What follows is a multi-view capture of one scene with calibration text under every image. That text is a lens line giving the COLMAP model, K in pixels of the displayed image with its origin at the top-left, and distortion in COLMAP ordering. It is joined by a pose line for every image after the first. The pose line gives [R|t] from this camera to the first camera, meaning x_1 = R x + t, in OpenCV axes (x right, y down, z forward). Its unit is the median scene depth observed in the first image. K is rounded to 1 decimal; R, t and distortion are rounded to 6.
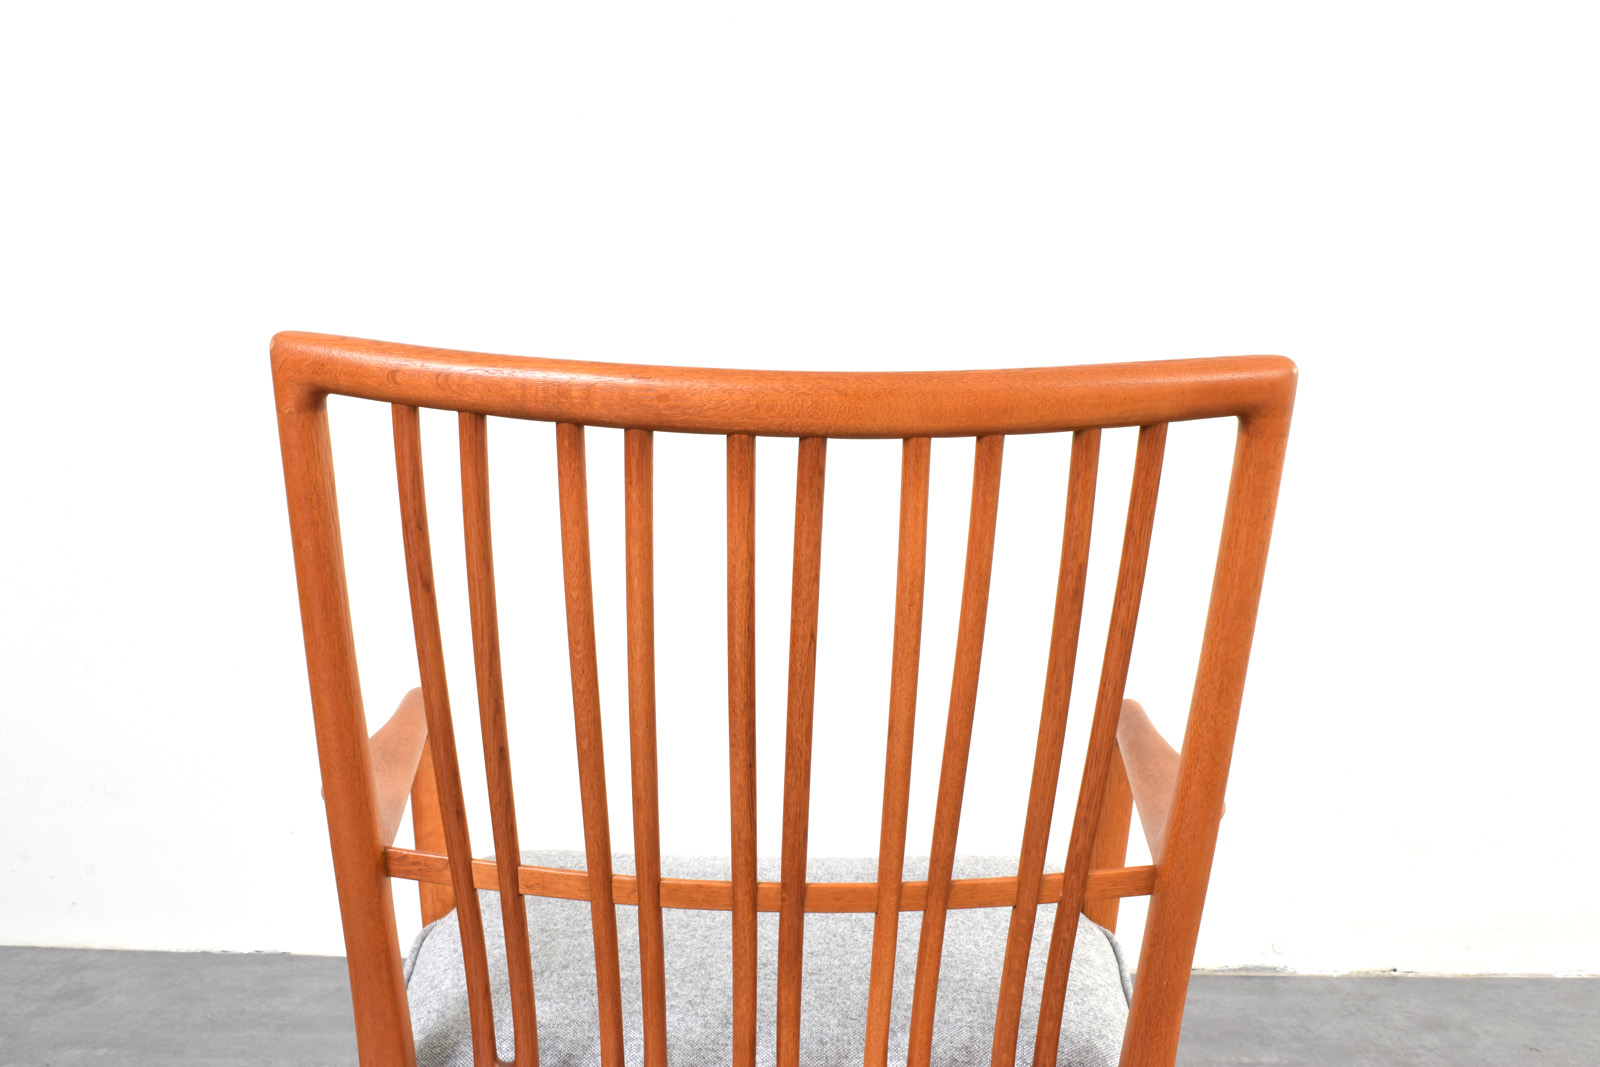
lens RADIAL K [[1757.9, 0, 804.3], [0, 1757.9, 527.1], [0, 0, 1]] dist [-0.062363, 0.000000]
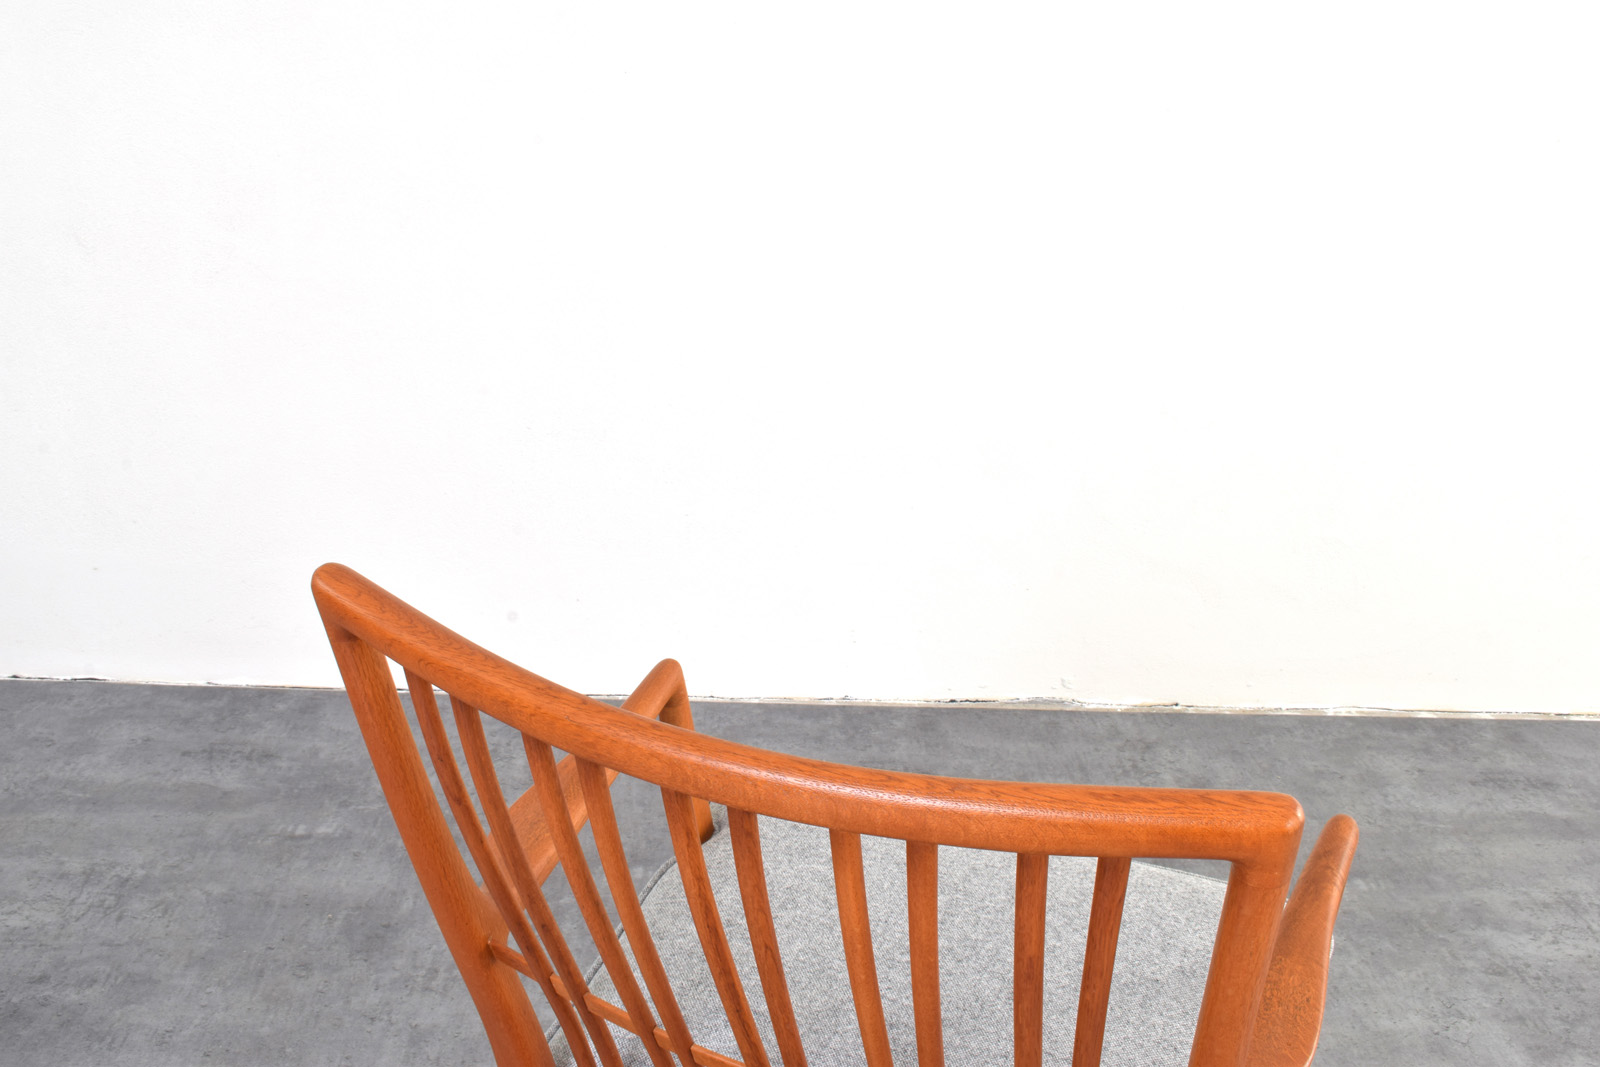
lens RADIAL K [[1622.8, 0, 802.1], [0, 1622.8, 516.0], [0, 0, 1]] dist [-0.070970, 0.000000]
pose [[0.998370, 0.010400, 0.056114, 0.067139], [-0.028140, 0.945125, 0.325495, -0.188117], [-0.049650, -0.326544, 0.943877, 0.148102]]
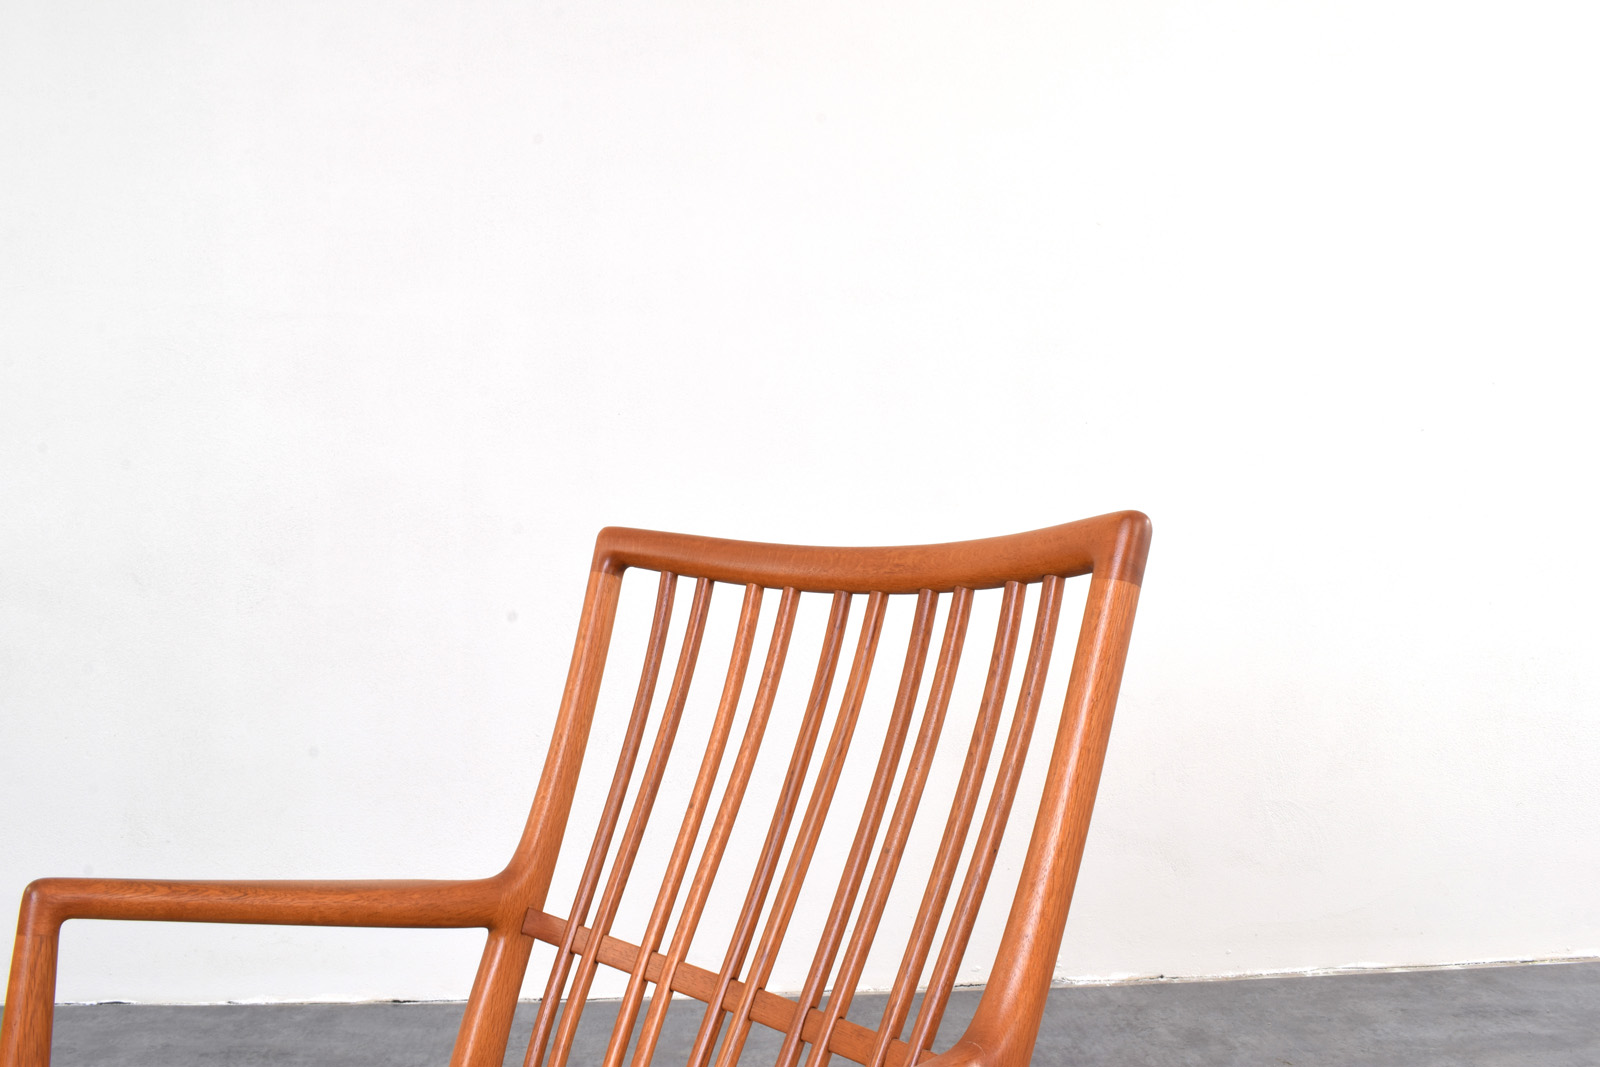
lens RADIAL K [[1450.4, 0, 799.6], [0, 1450.4, 524.7], [0, 0, 1]] dist [-0.079528, 0.000000]
pose [[0.997005, -0.025742, 0.072932, 0.062506], [0.025781, 0.999668, 0.000403, -0.040721], [-0.072918, 0.001479, 0.997337, 0.136317]]
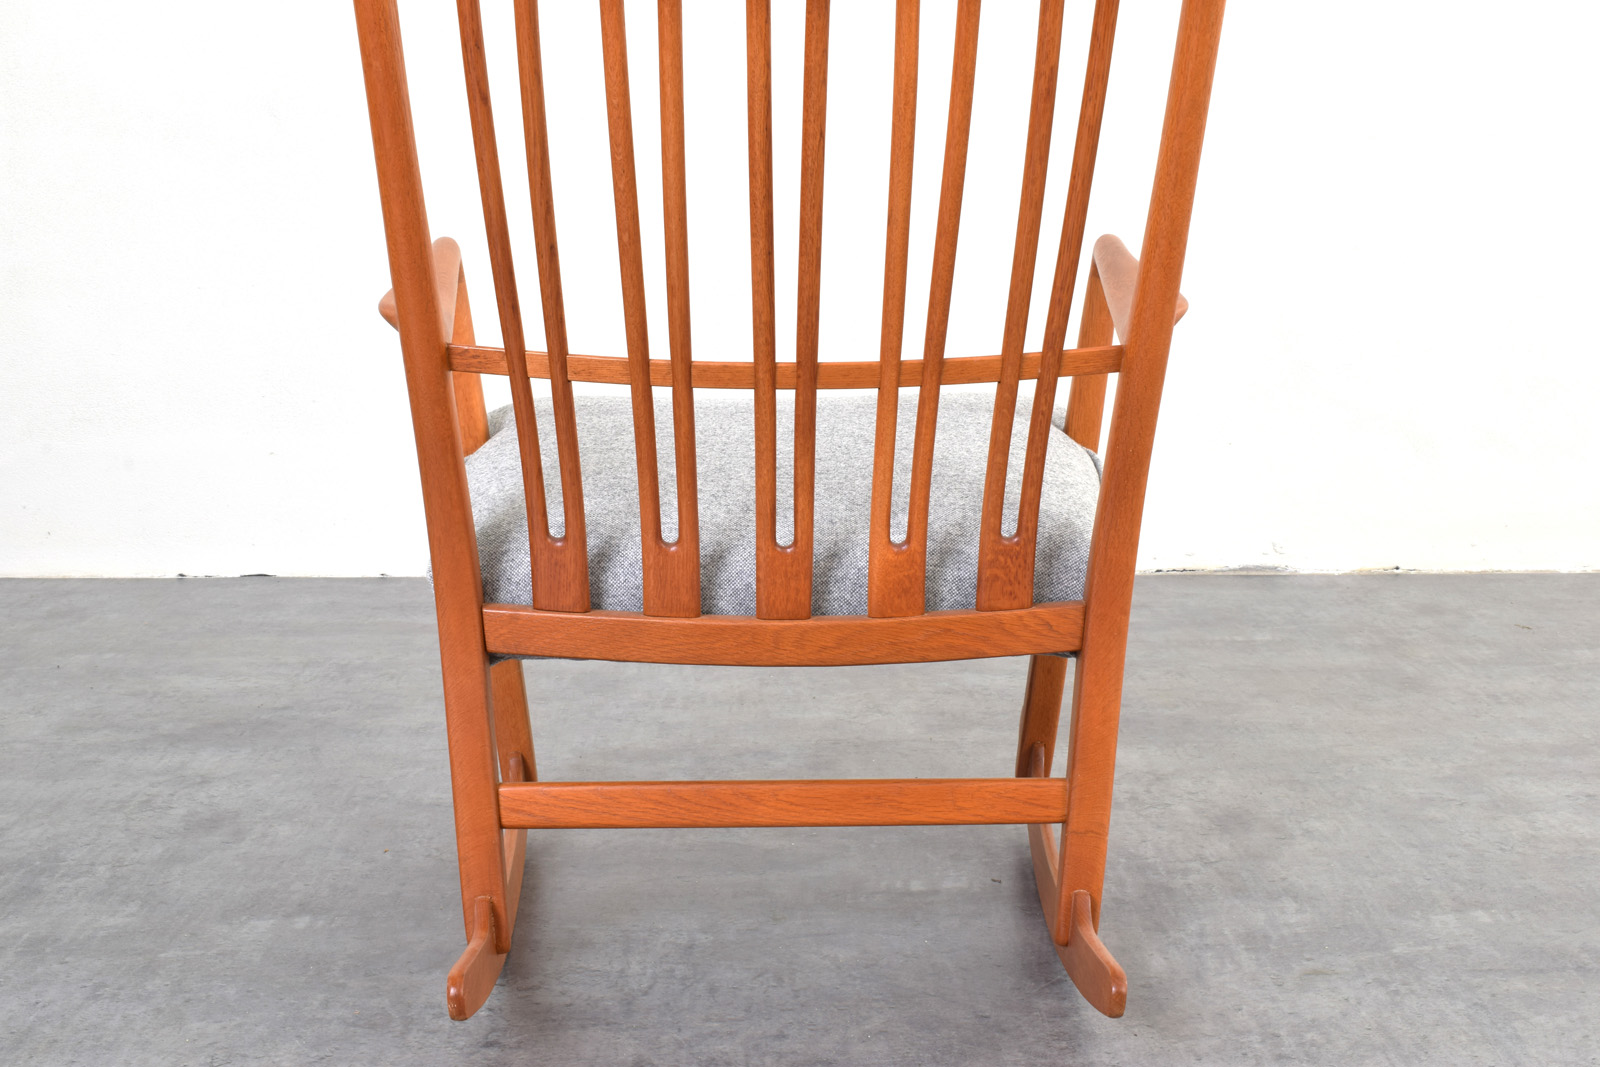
lens RADIAL K [[2037.0, 0, 805.1], [0, 2037.0, 525.1], [0, 0, 1]] dist [-0.045633, 0.000000]
pose [[0.999687, -0.022236, 0.011459, -0.011071], [0.020036, 0.986020, 0.165416, 0.038187], [-0.014977, -0.165135, 0.986157, -0.148543]]
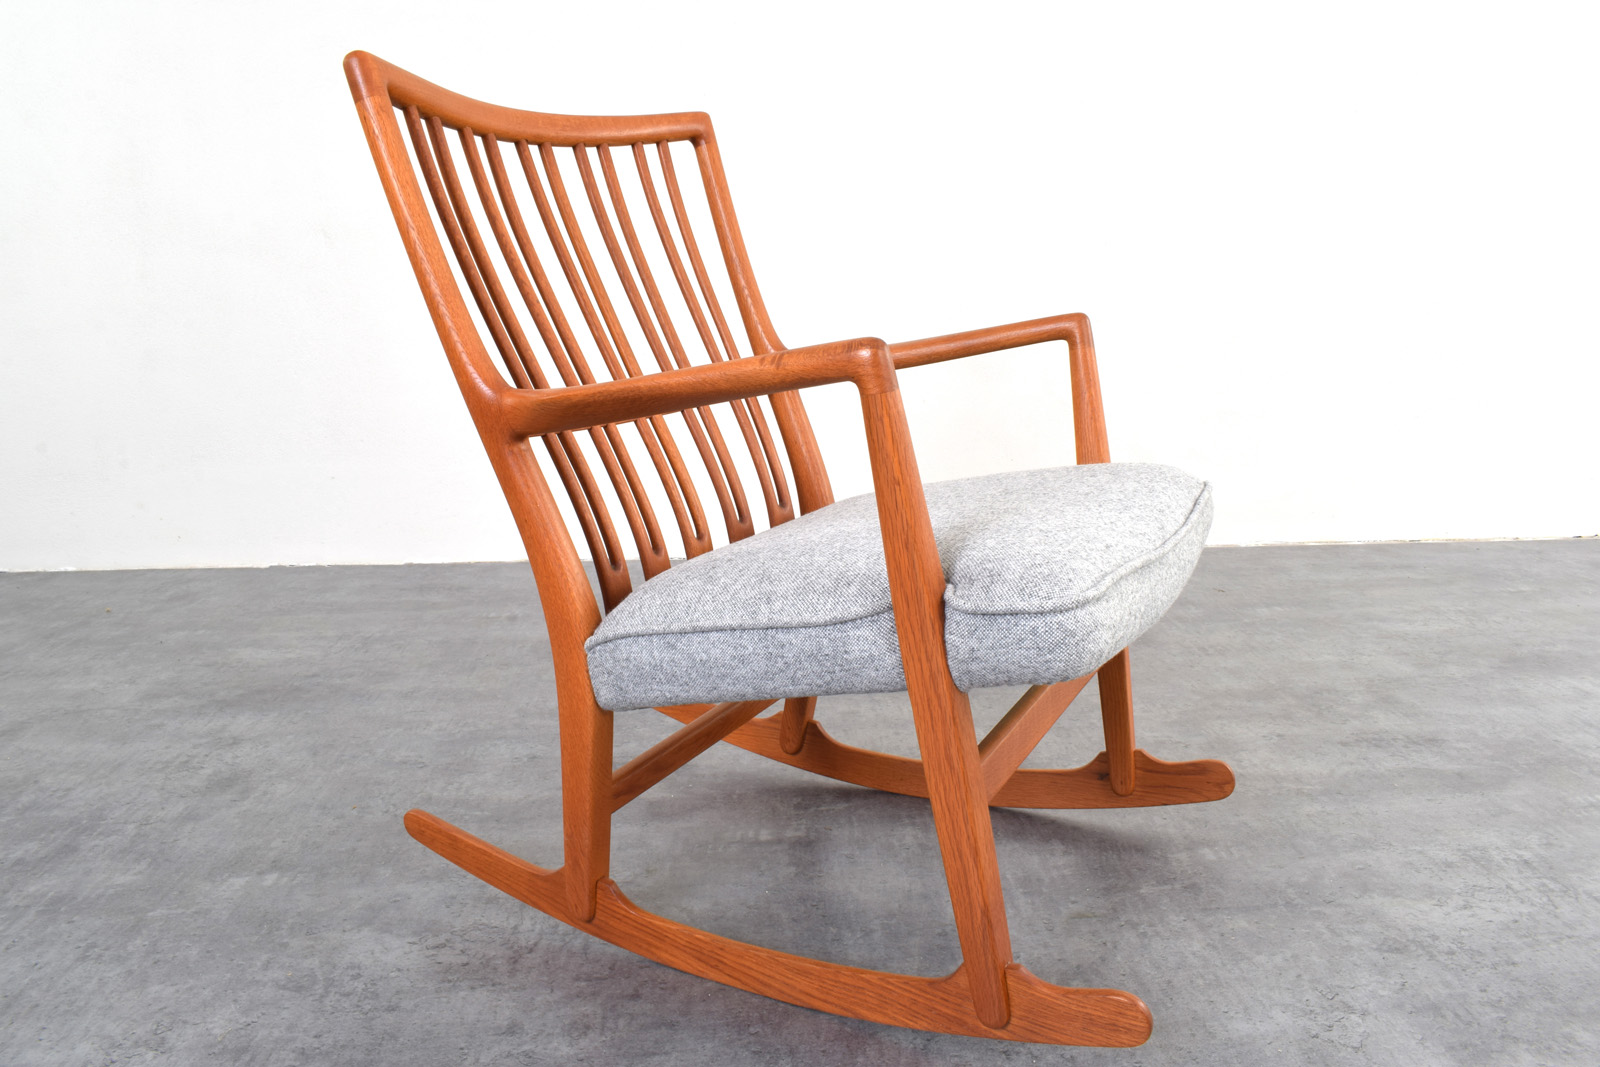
lens RADIAL K [[1260.2, 0, 797.3], [0, 1260.2, 528.5], [0, 0, 1]] dist [-0.095711, 0.015076]
pose [[0.998263, -0.039422, 0.043774, 0.030288], [0.030205, 0.980500, 0.194183, 0.041140], [-0.050576, -0.192523, 0.979988, 0.020926]]
